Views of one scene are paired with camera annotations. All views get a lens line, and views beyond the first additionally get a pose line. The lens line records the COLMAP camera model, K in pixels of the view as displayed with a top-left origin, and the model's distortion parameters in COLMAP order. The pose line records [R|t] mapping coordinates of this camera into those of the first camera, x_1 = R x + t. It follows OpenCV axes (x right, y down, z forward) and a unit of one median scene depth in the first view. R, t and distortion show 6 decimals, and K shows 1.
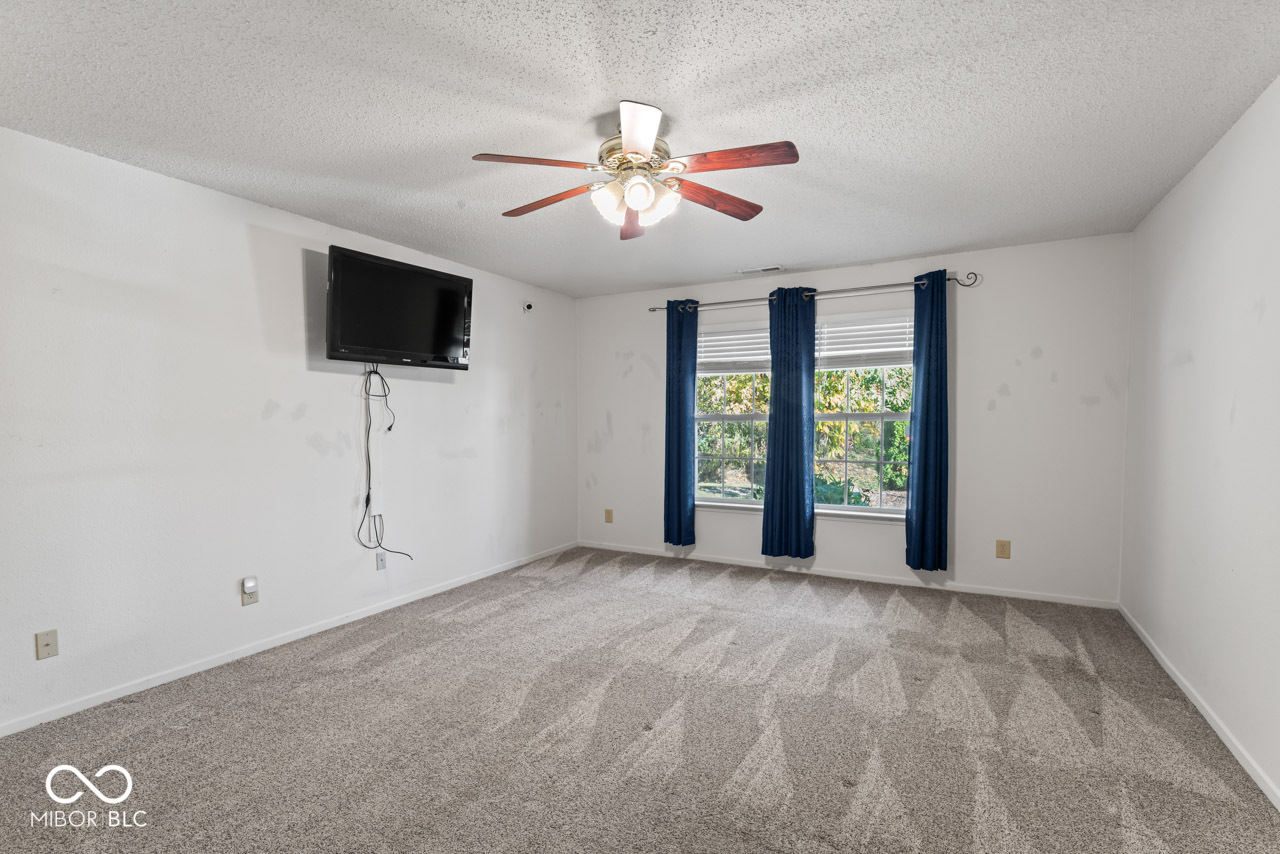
lens RADIAL K [[594.4, 0, 640.0], [0, 594.4, 427.0], [0, 0, 1]] dist [-0.000435, -0.000061]
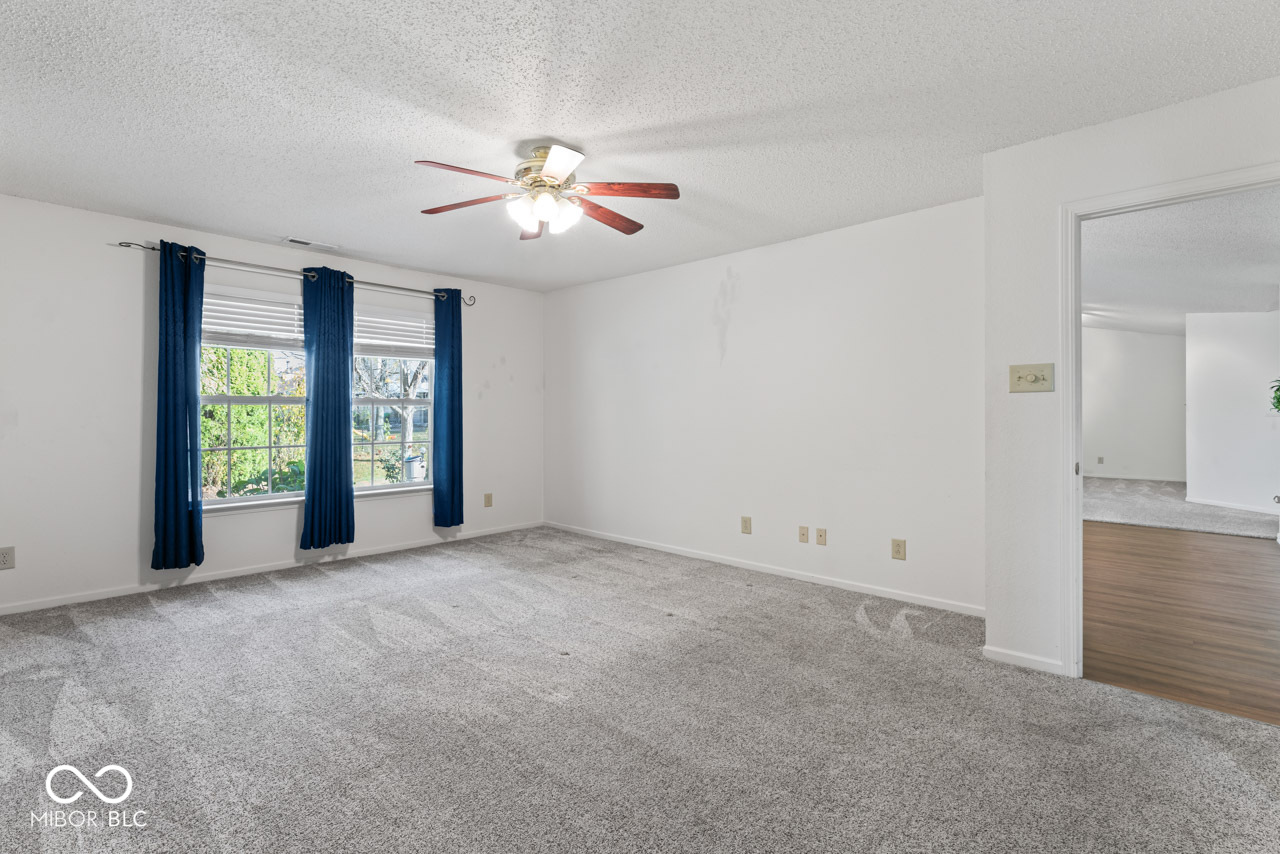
lens RADIAL K [[593.4, 0, 637.4], [0, 593.4, 405.6], [0, 0, 1]] dist [-0.002478, -0.000520]
pose [[0.262106, 0.014374, 0.964932, -0.591128], [0.003631, 0.999867, -0.015880, 0.008078], [-0.965032, 0.007666, 0.262019, 0.278344]]
